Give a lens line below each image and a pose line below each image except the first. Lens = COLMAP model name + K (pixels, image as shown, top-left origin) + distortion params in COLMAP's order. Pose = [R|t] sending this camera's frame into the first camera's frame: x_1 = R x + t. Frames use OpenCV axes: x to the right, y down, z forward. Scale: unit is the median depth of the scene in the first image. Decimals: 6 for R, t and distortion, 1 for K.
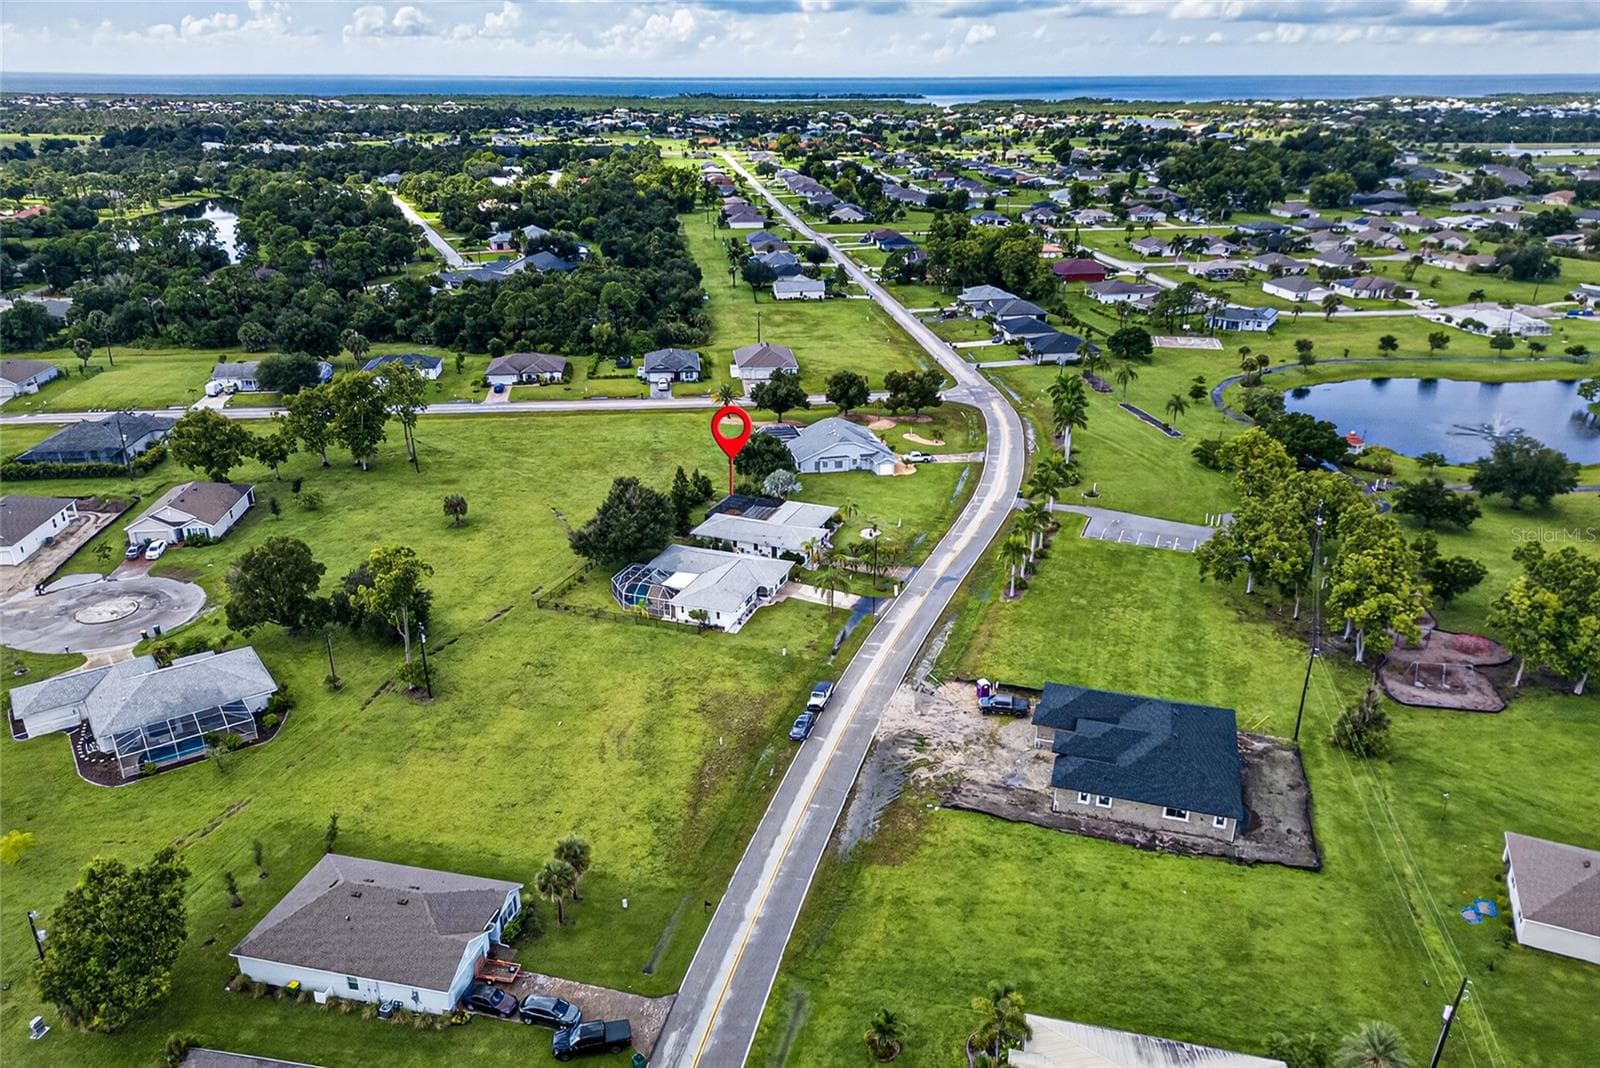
lens RADIAL K [[1092.0, 0, 800.0], [0, 1092.0, 534.0], [0, 0, 1]] dist [0.003342, -0.000901]
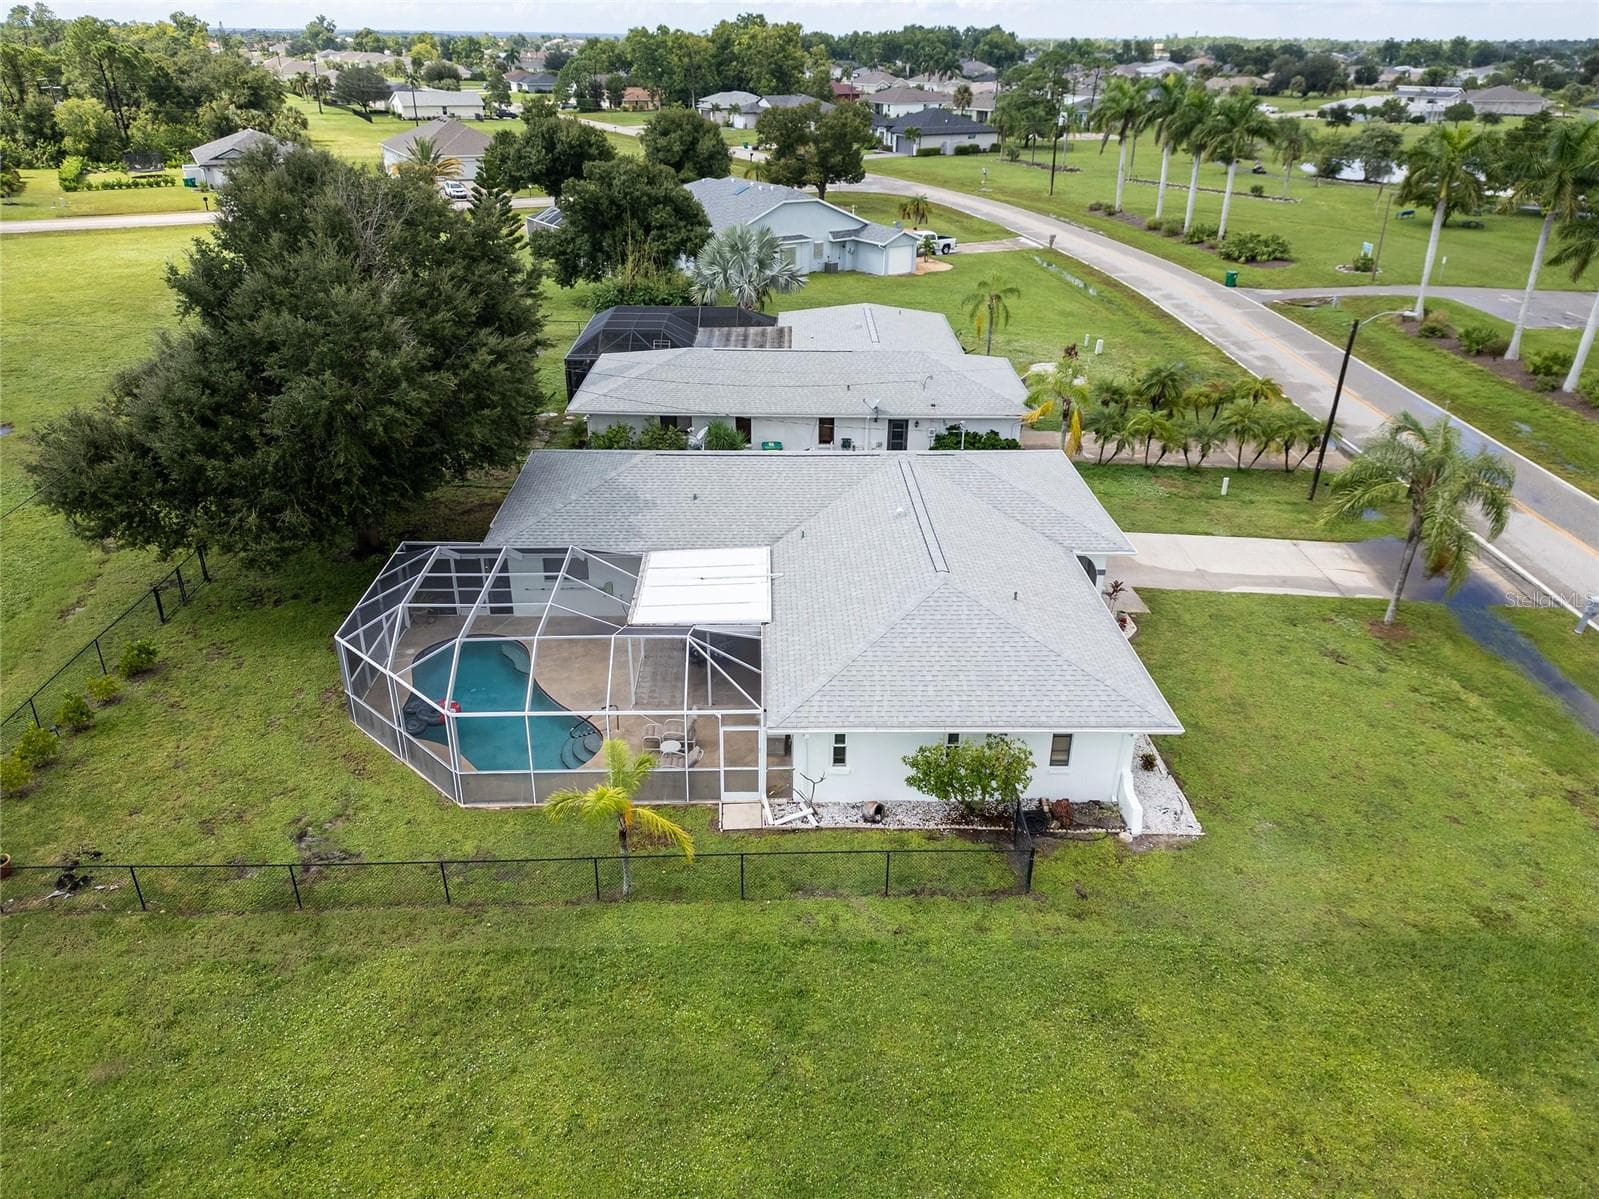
lens RADIAL K [[1128.3, 0, 799.5], [0, 1128.3, 599.5], [0, 0, 1]] dist [0.026428, -0.000390]
pose [[0.934012, -0.157544, 0.320627, -0.154901], [0.129612, 0.985795, 0.106813, 0.024068], [-0.332900, -0.058207, 0.941164, 0.774688]]
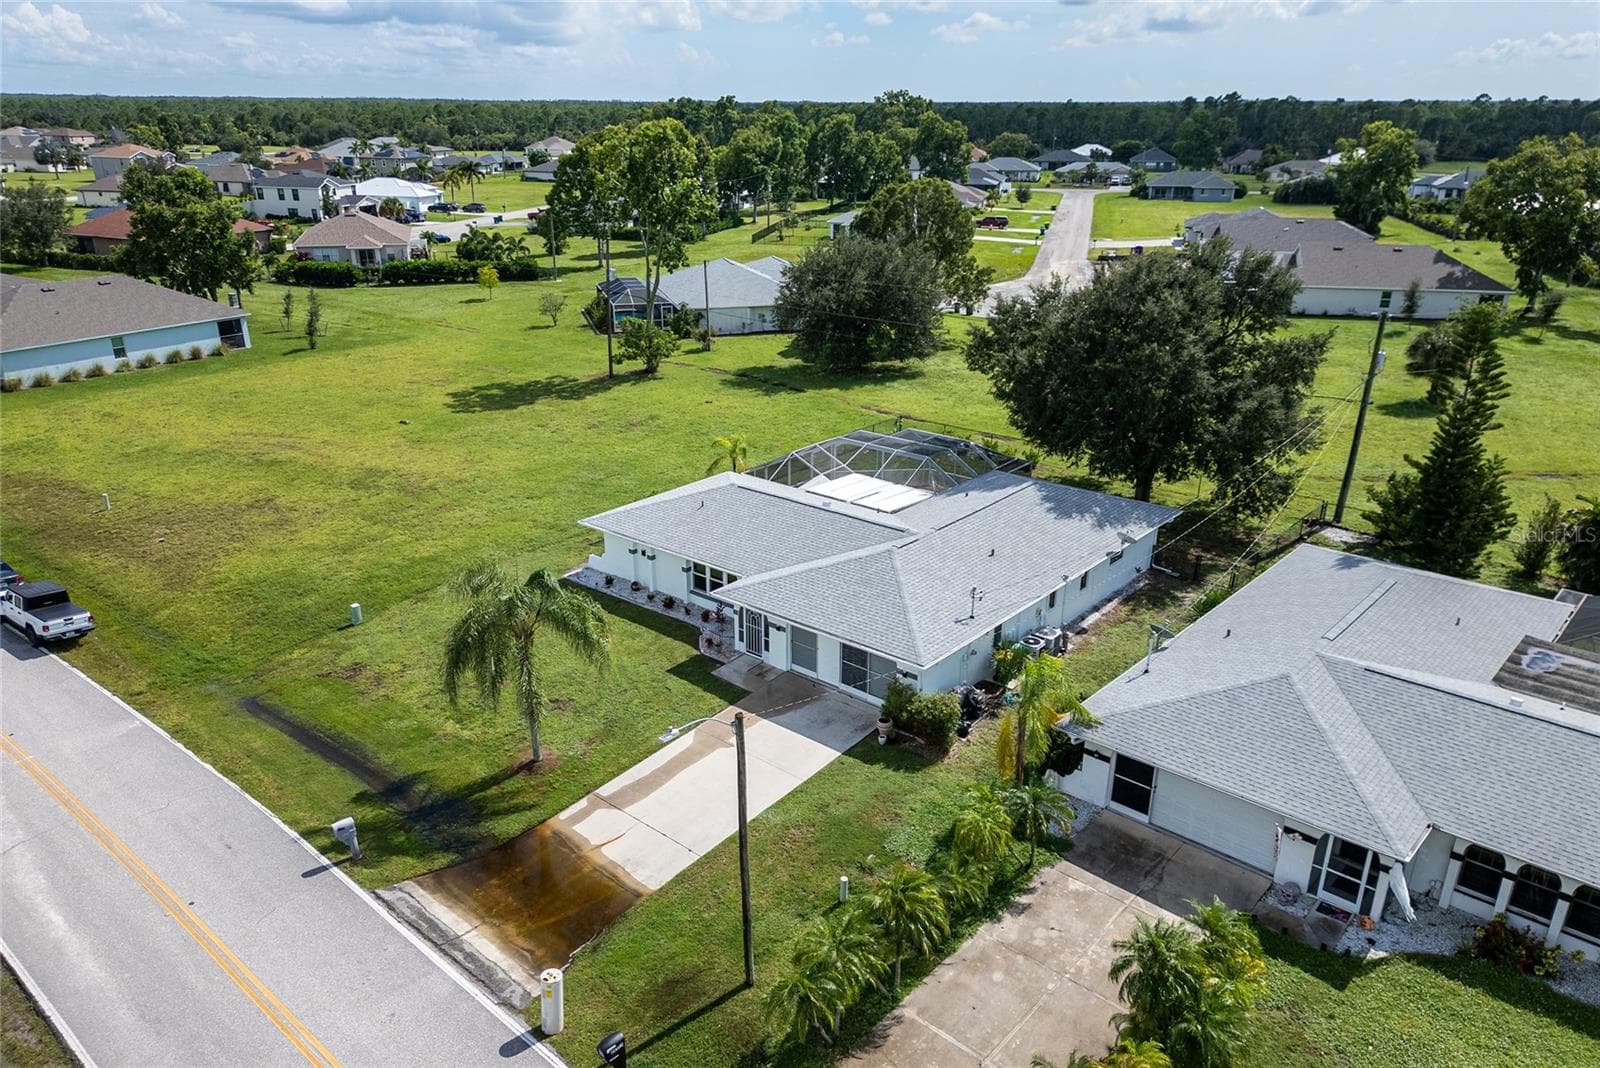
lens RADIAL K [[1092.0, 0, 800.0], [0, 1092.0, 534.0], [0, 0, 1]] dist [0.003342, -0.000901]
pose [[-0.352839, 0.323570, -0.877956, 0.187239], [-0.352845, 0.823020, 0.445127, -0.084427], [0.866605, 0.466841, -0.176223, 1.013153]]
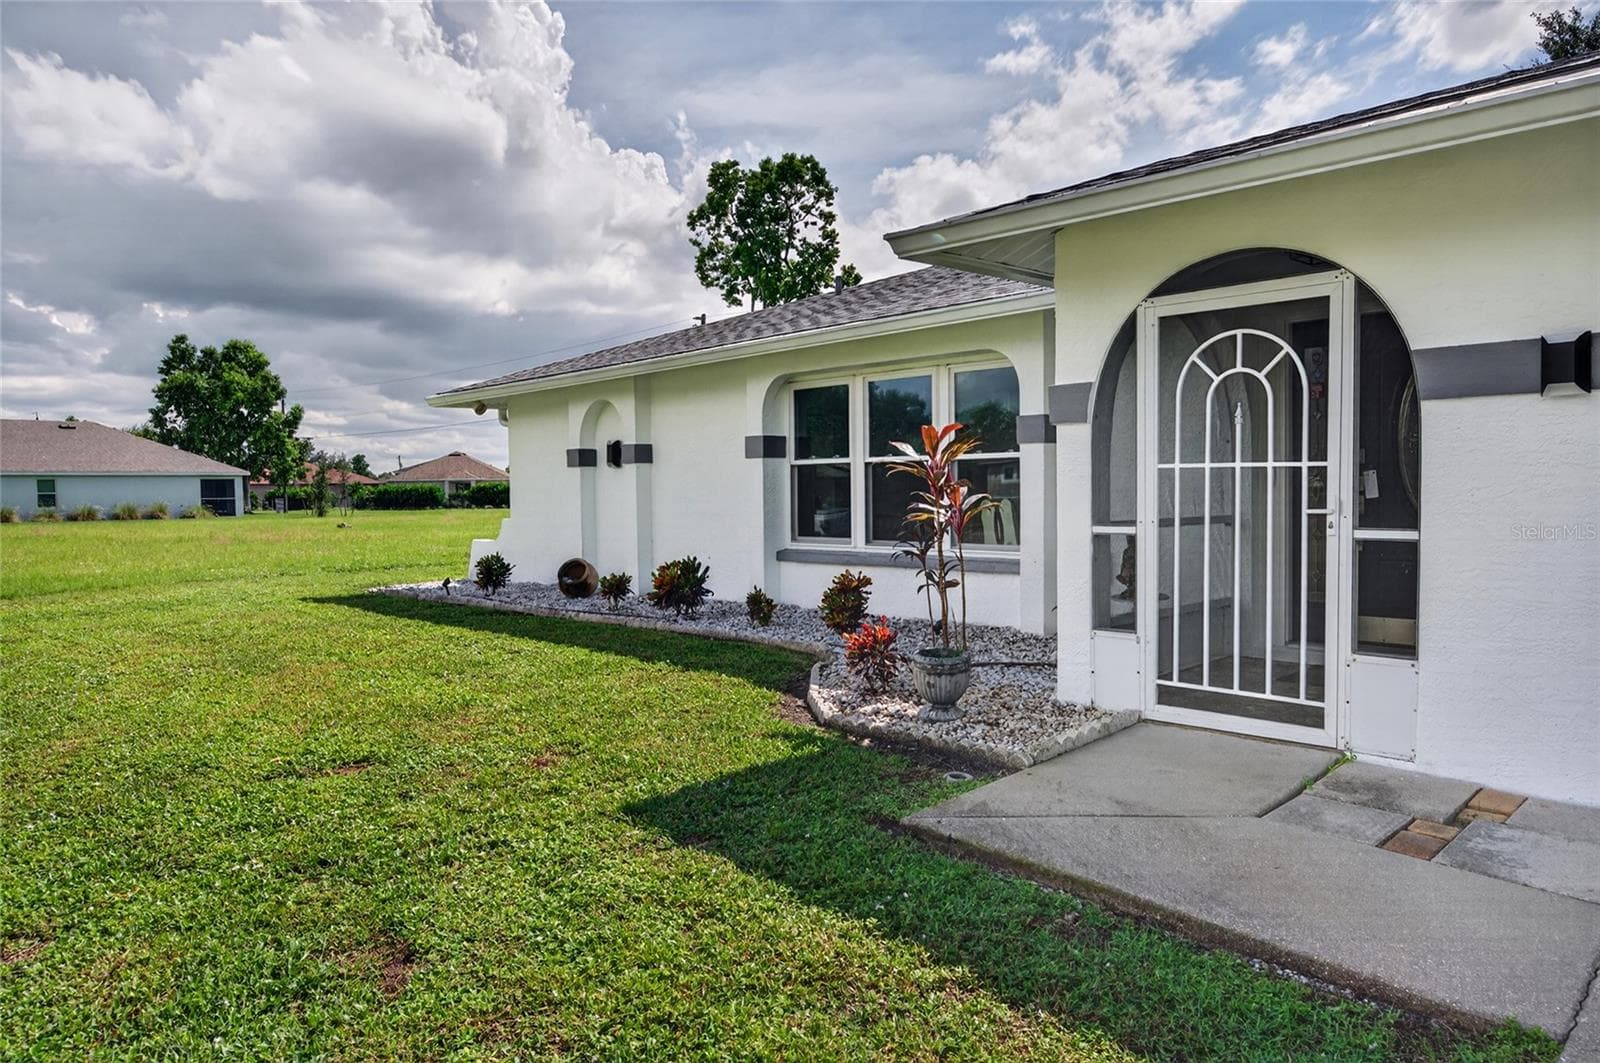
lens RADIAL K [[1092.0, 0, 800.0], [0, 1092.0, 531.5], [0, 0, 1]] dist [0.003342, -0.000901]
pose [[-0.462125, 0.041860, -0.885826, 0.009119], [-0.315824, 0.925625, 0.208502, 0.049330], [0.828671, 0.376120, -0.414534, 0.972426]]
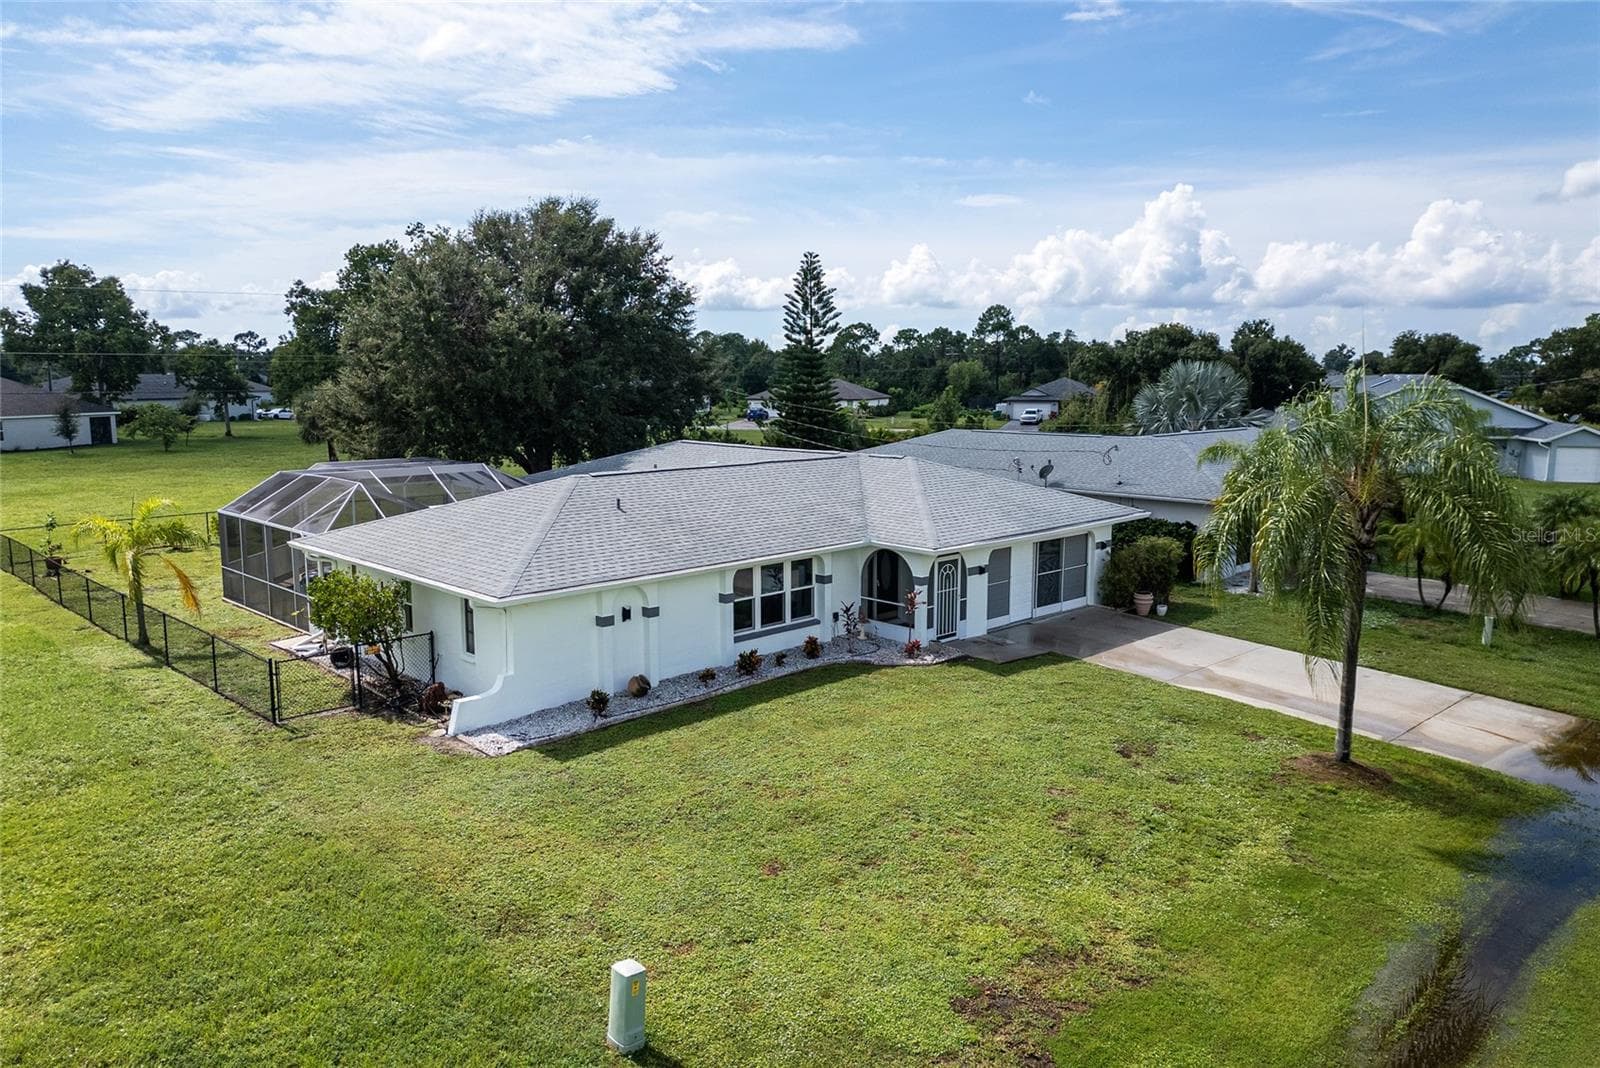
lens RADIAL K [[1145.4, 0, 800.0], [0, 1145.4, 534.0], [0, 0, 1]] dist [0.048779, -0.003817]
pose [[0.895364, 0.057133, -0.441655, 0.030369], [-0.160533, 0.966467, -0.200425, 0.079706], [0.415394, 0.250354, 0.874511, 0.808831]]
